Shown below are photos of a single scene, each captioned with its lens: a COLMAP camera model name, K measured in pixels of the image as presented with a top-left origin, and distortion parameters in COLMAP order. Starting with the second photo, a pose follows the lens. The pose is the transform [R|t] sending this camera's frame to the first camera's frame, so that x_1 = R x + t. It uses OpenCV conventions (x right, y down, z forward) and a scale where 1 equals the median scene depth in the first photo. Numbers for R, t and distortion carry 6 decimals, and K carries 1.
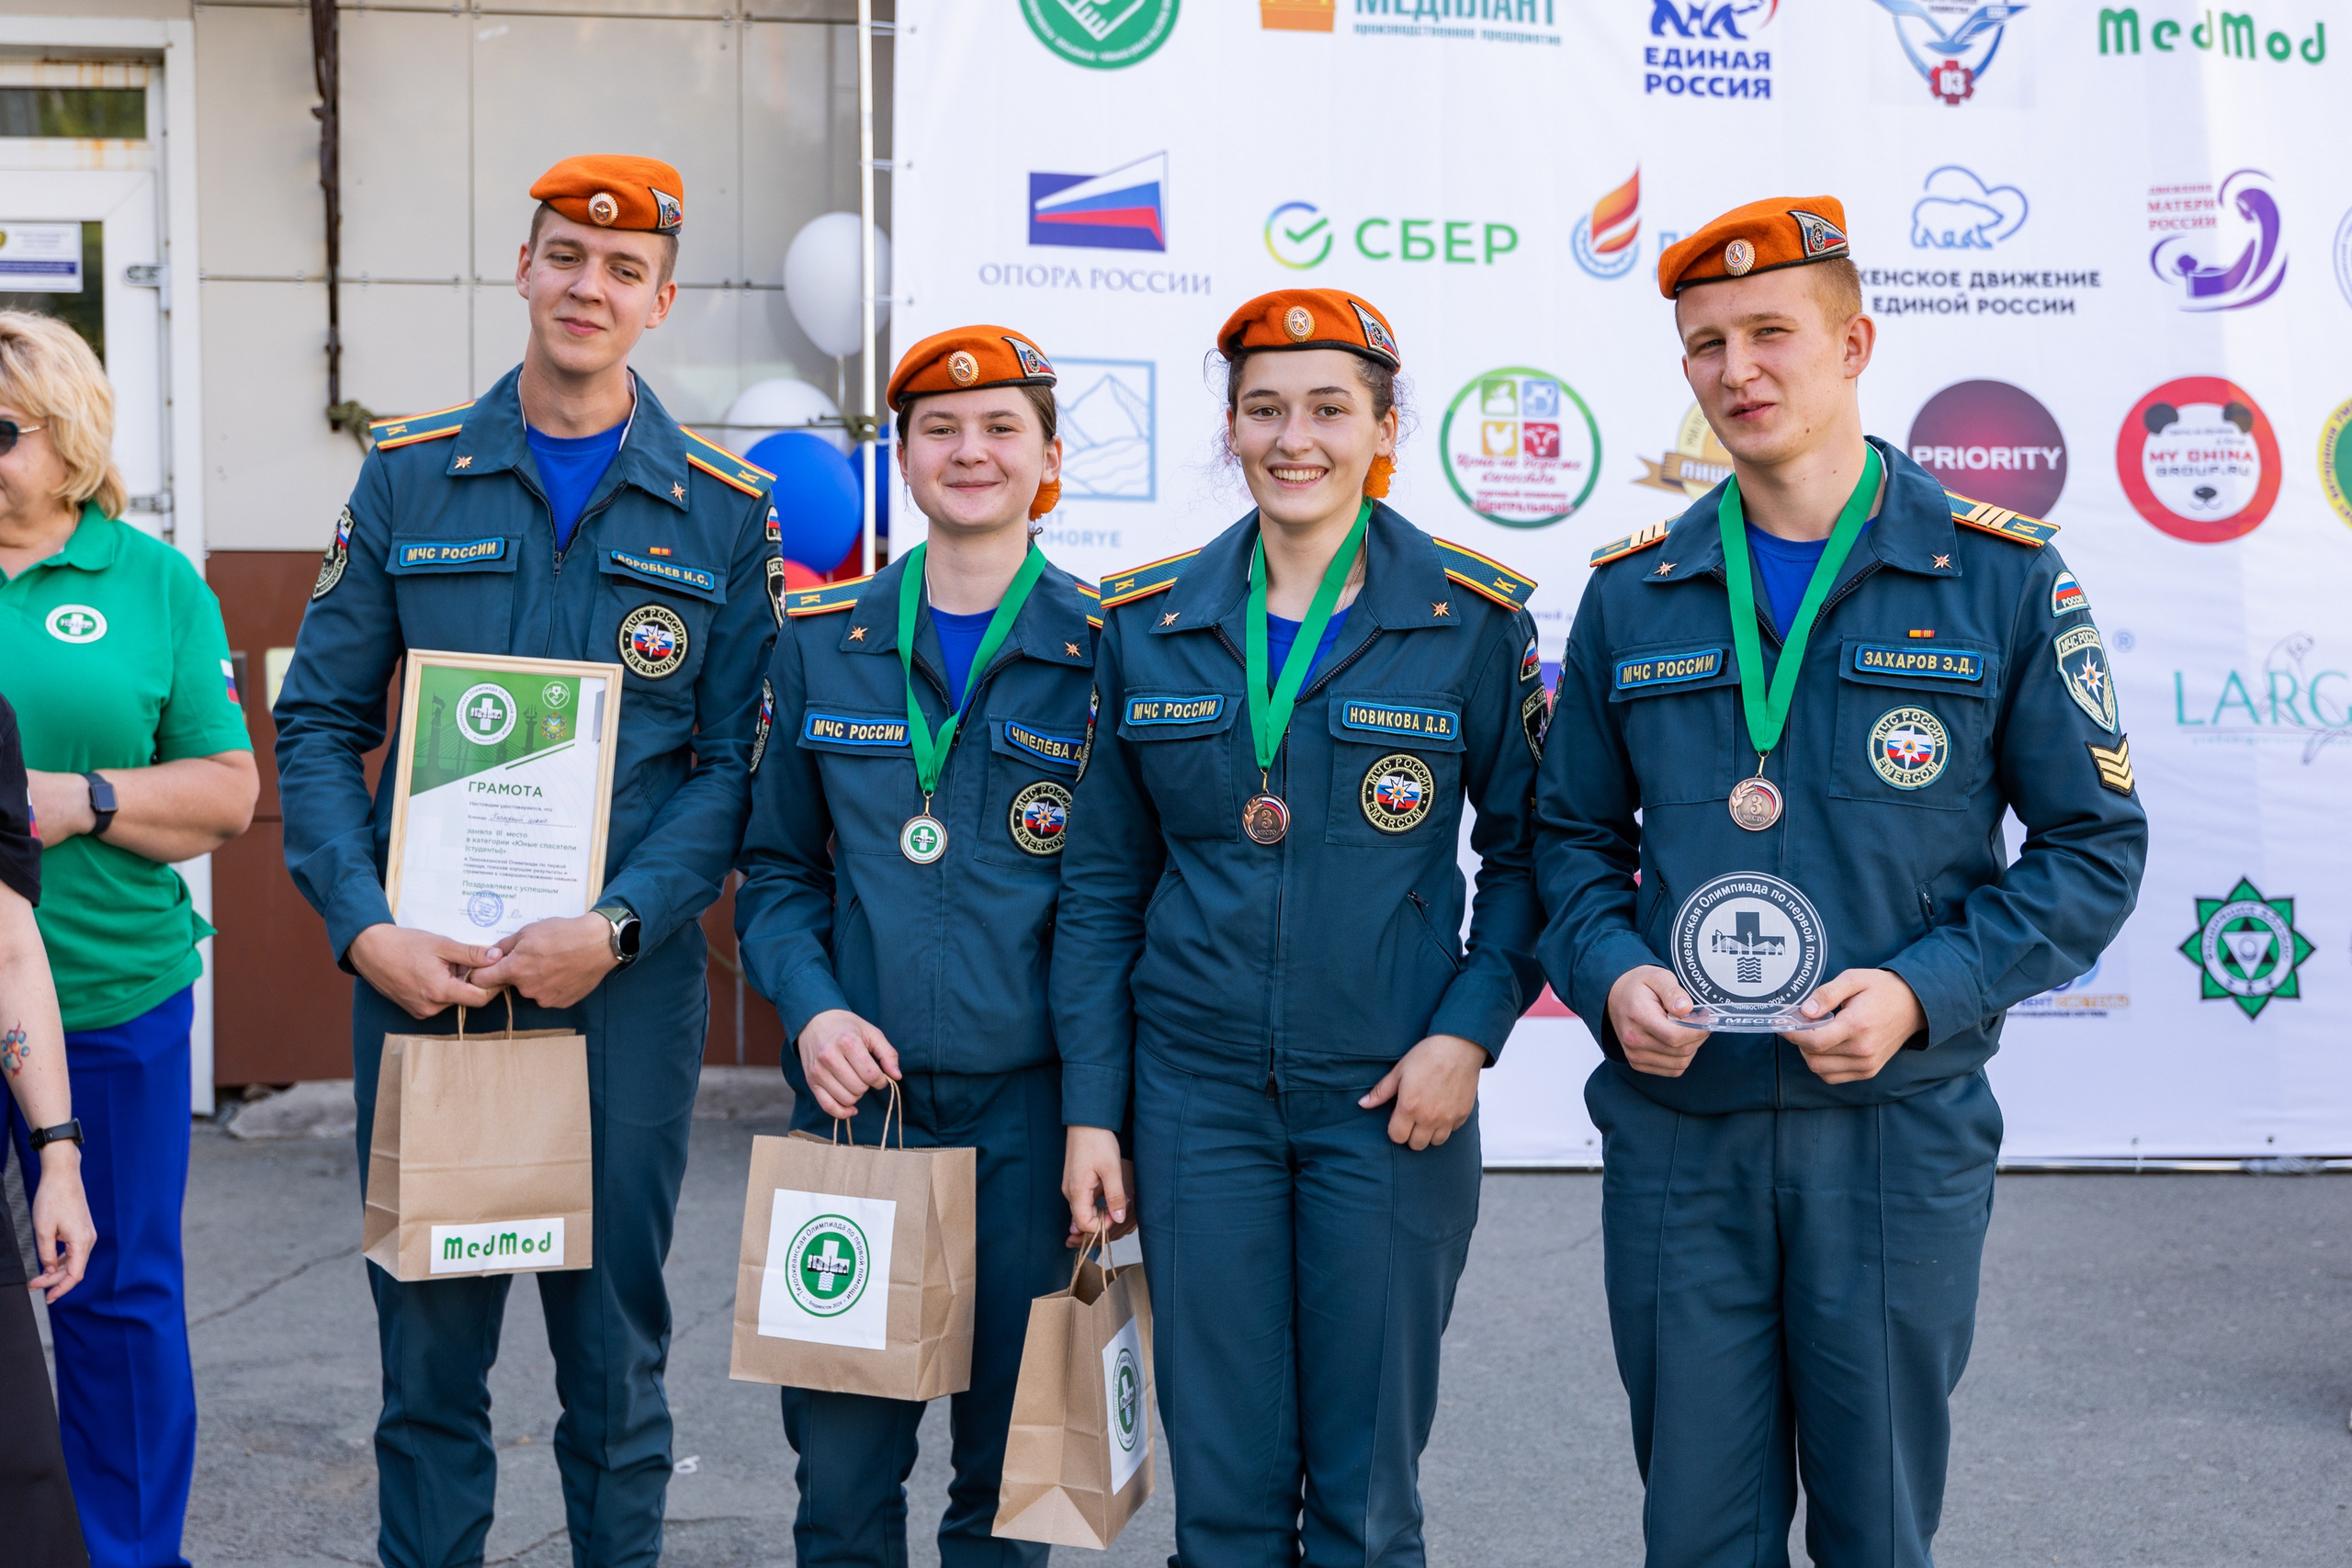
lens RADIAL K [[3566.4, 0, 1188.3], [0, 3566.4, 783.8], [0, 0, 1]] dist [-0.015812, -0.027599]
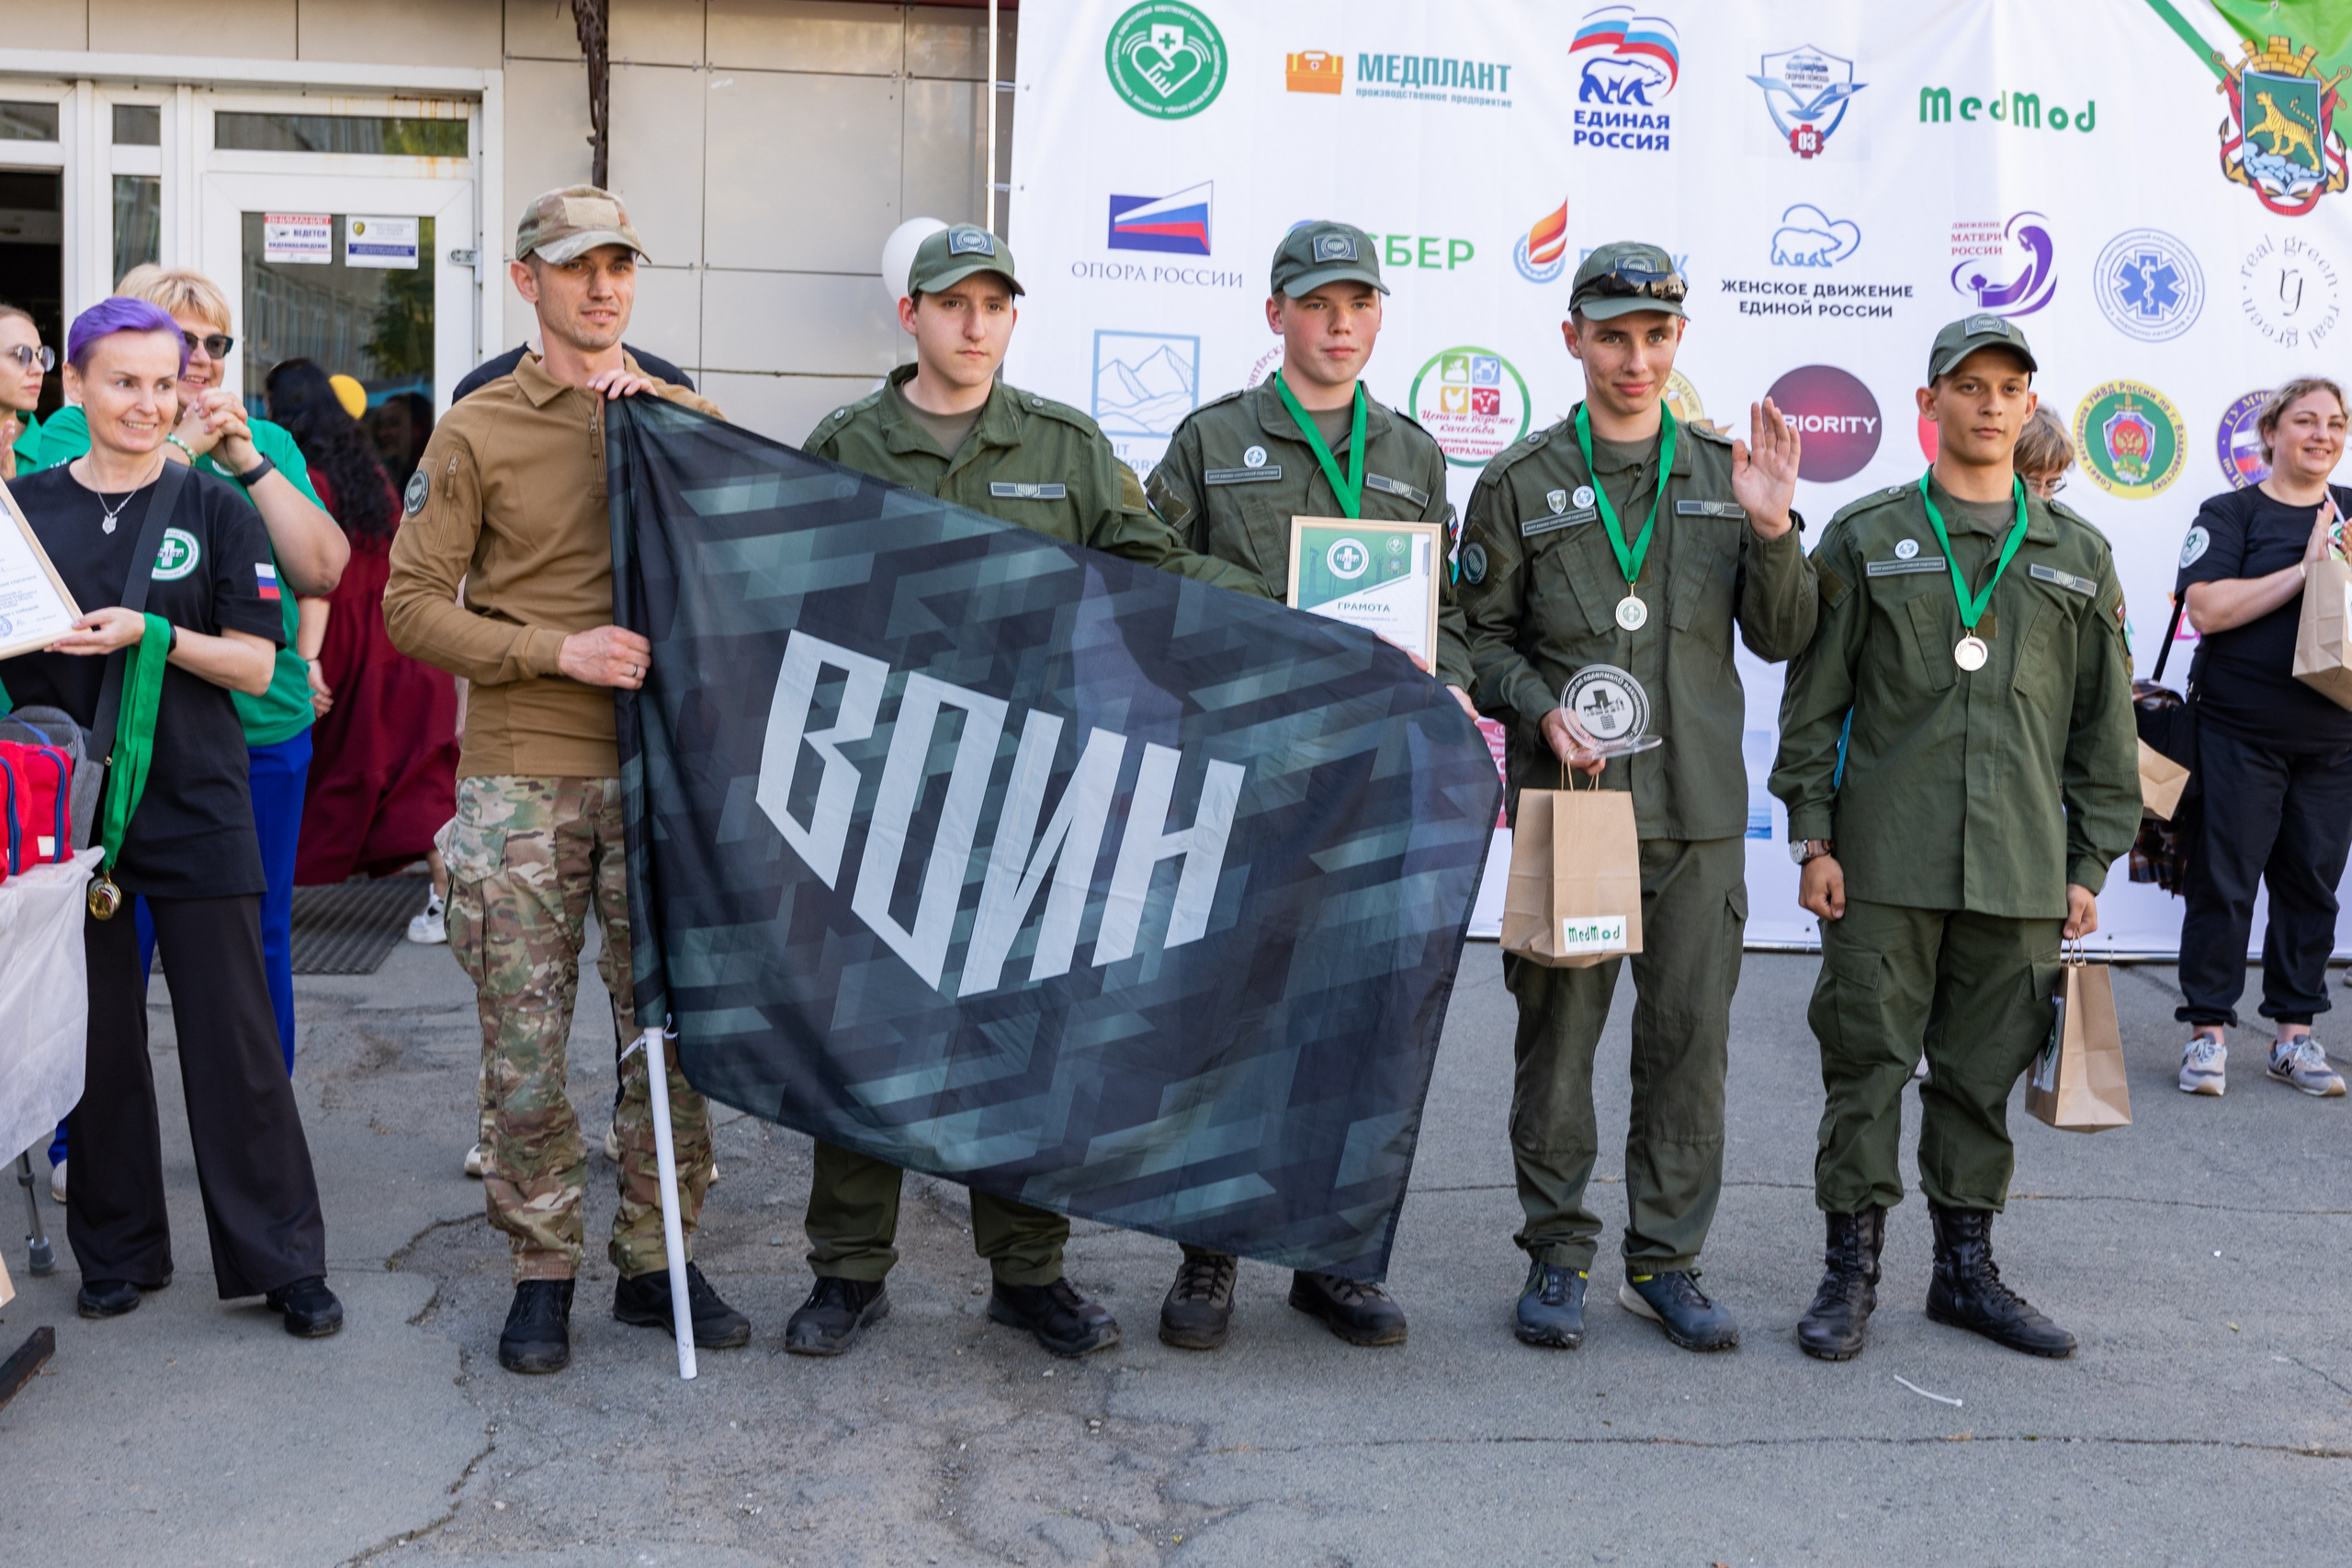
lens RADIAL K [[2954.6, 0, 1186.2], [0, 2954.6, 791.6], [0, 0, 1]] dist [-0.028081, 0.074169]
pose [[0.998605, 0.029101, -0.044065, 0.038873], [-0.027935, 0.999249, 0.026851, 0.023643], [0.044814, -0.025582, 0.998668, -0.121562]]
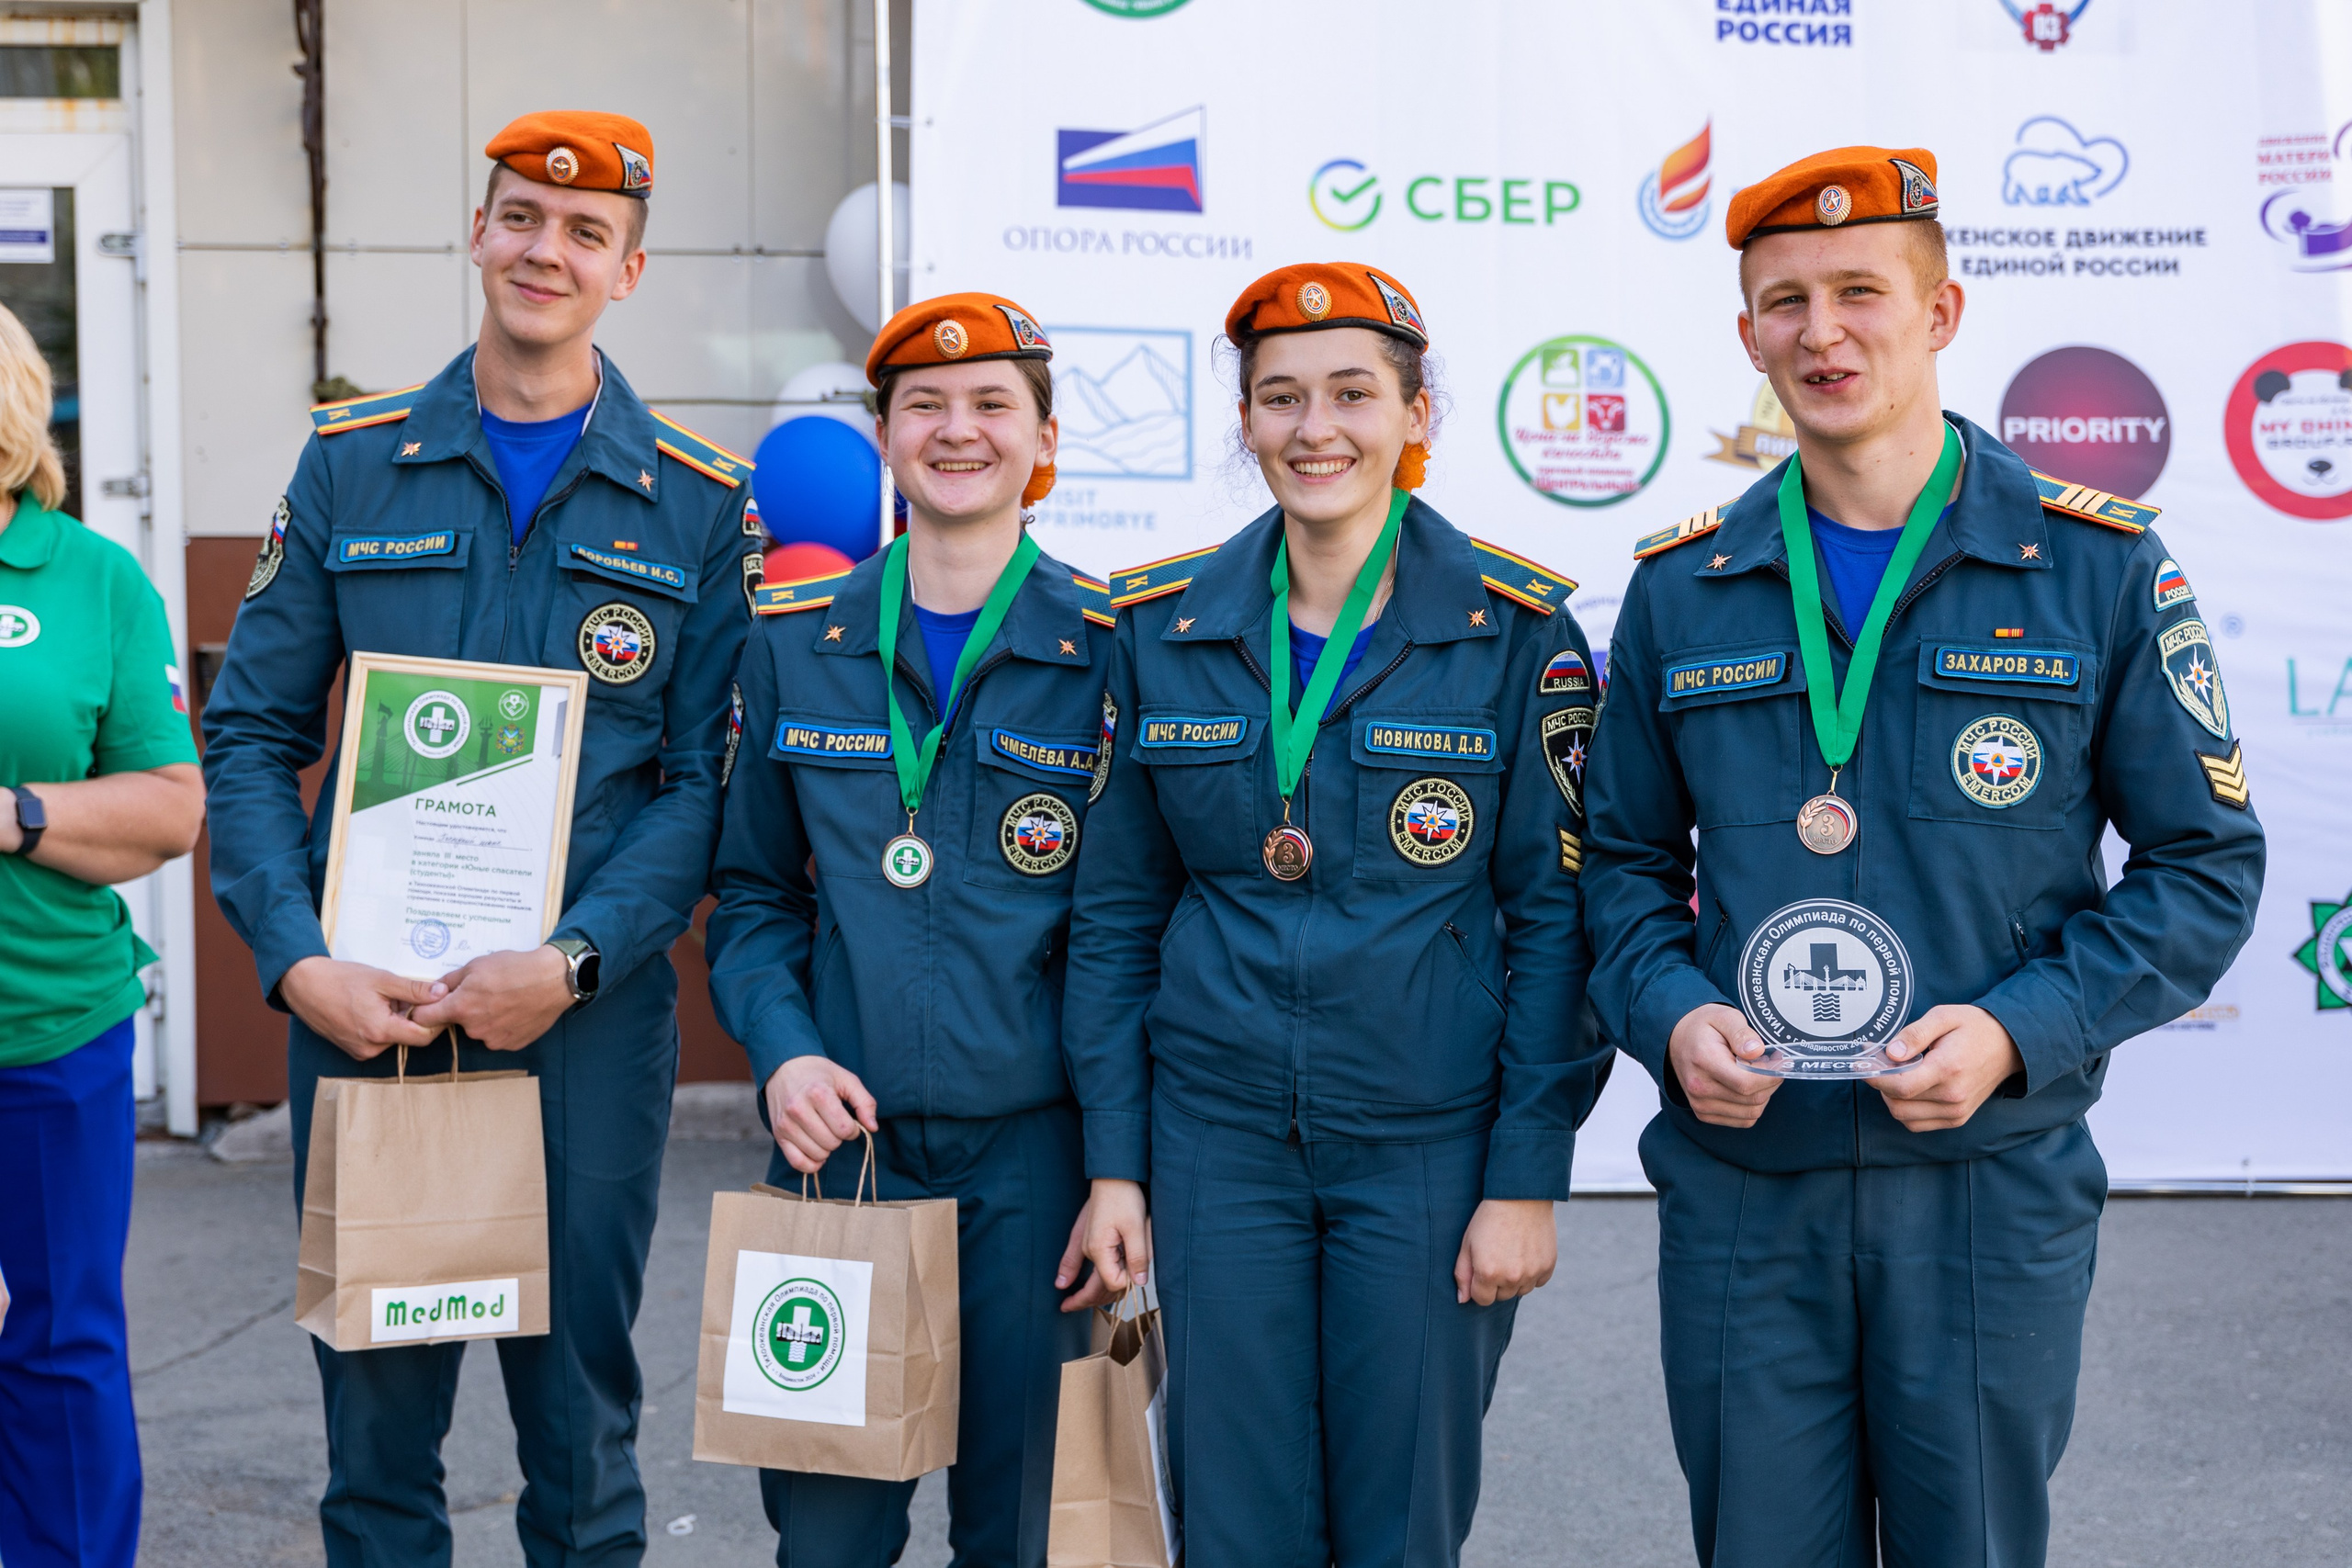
lens RADIAL K [[3694.6, 0, 1188.1], [0, 3694.6, 787.2], [0, 0, 1]] dist [-0.012301, -0.023299]
pose [[0.999851, -0.002973, -0.016982, 0.005545], [0.003072, 0.999978, 0.005798, -0.004188], [0.016965, -0.005850, 0.999839, 0.029028]]
